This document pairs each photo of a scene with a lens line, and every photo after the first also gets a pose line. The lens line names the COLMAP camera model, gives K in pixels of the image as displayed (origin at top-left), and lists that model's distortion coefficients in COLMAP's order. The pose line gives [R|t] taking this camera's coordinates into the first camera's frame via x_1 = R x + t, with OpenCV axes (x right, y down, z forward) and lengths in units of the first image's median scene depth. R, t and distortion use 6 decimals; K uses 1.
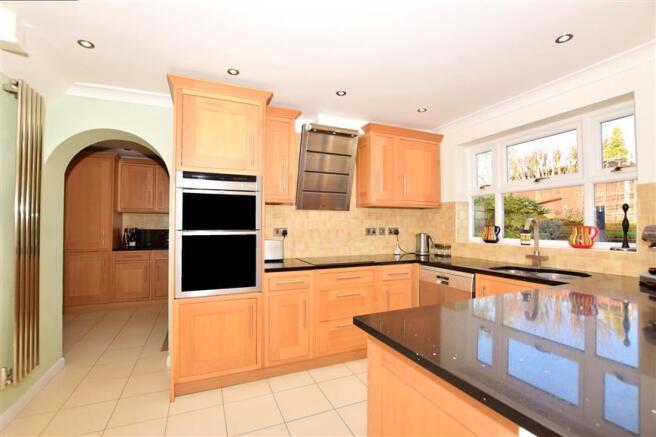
lens RADIAL K [[291.0, 0, 329.6], [0, 291.0, 220.5], [0, 0, 1]] dist [-0.024535, 0.000170]
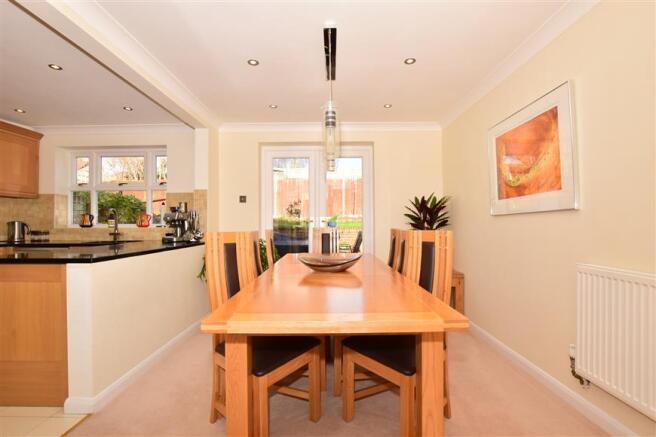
lens RADIAL K [[291.0, 0, 328.5], [0, 291.0, 218.4], [0, 0, 1]] dist [-0.024535, 0.000170]
pose [[0.417280, 0.006885, 0.908752, -0.151292], [-0.010828, 0.999938, -0.002604, 0.025074], [-0.908713, -0.008753, 0.417329, -0.498447]]
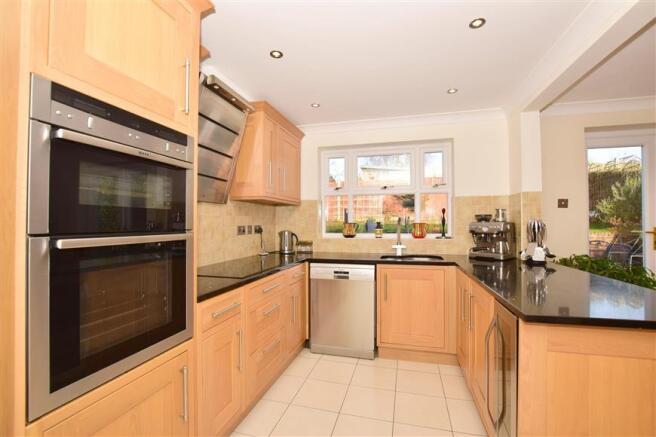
lens RADIAL K [[291.0, 0, 328.7], [0, 291.0, 220.6], [0, 0, 1]] dist [-0.024535, 0.000170]
pose [[0.626181, 0.004771, 0.779663, -0.364552], [-0.010247, 0.999945, 0.002111, 0.006458], [-0.779610, -0.009311, 0.626196, 0.302445]]
